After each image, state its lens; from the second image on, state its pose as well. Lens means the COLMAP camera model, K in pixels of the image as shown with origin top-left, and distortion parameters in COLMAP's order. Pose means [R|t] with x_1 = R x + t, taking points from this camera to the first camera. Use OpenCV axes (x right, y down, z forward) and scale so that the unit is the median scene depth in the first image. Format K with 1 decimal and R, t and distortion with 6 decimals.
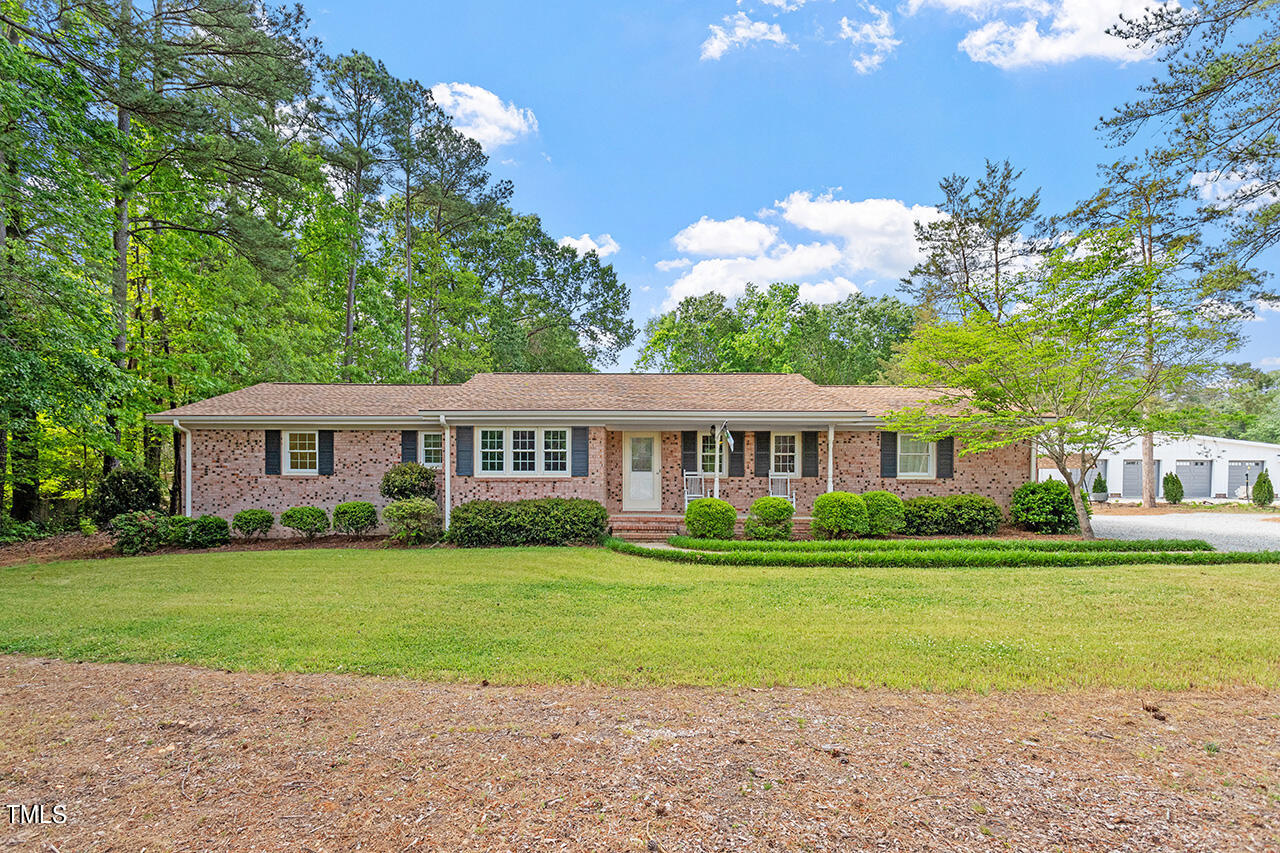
lens RADIAL K [[631.2, 0, 593.3], [0, 631.2, 445.0], [0, 0, 1]] dist [0.002509, -0.001251]
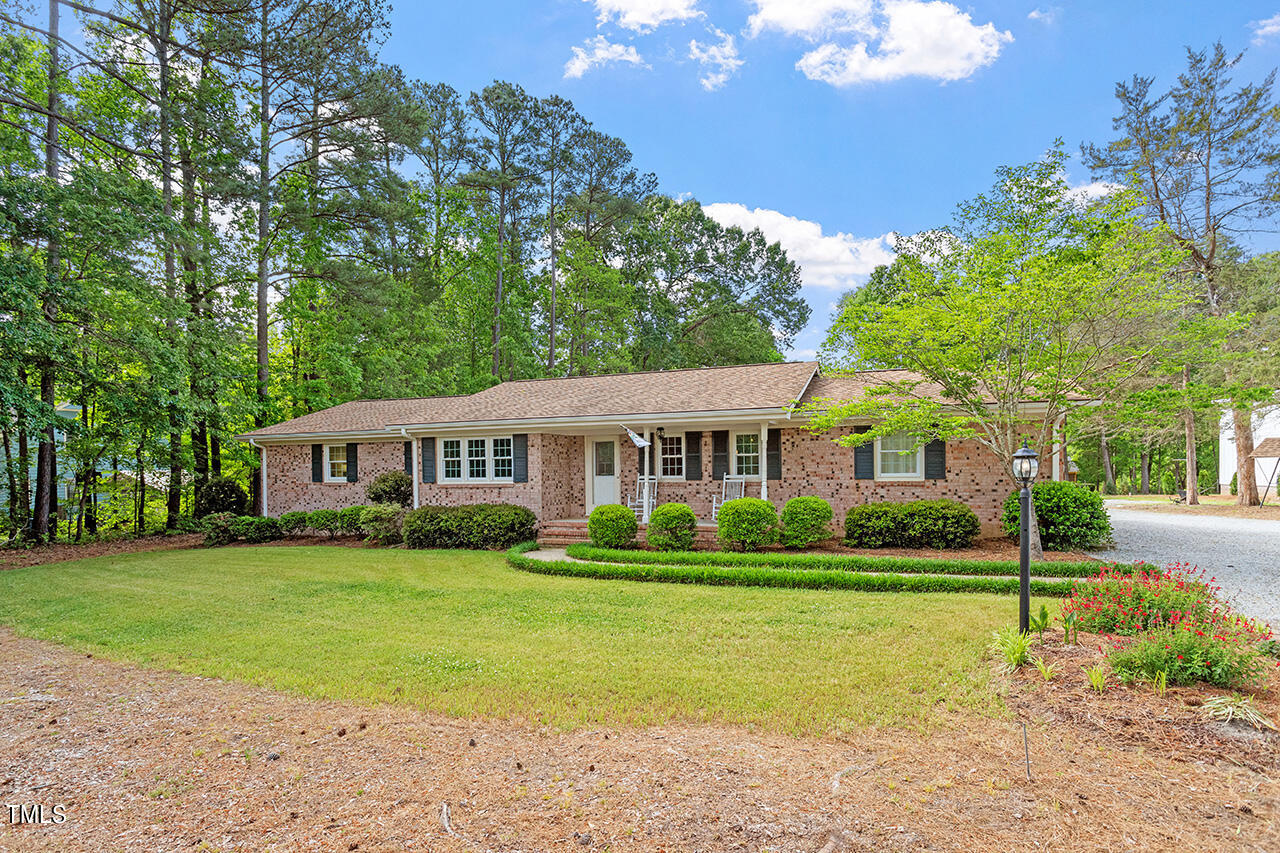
lens RADIAL K [[658.2, 0, 607.6], [0, 658.2, 439.5], [0, 0, 1]] dist [-0.007936, 0.003139]
pose [[0.934626, -0.032384, -0.354155, 0.460607], [0.033545, 0.999433, -0.002863, -0.011748], [0.354047, -0.009204, 0.935182, 0.042285]]
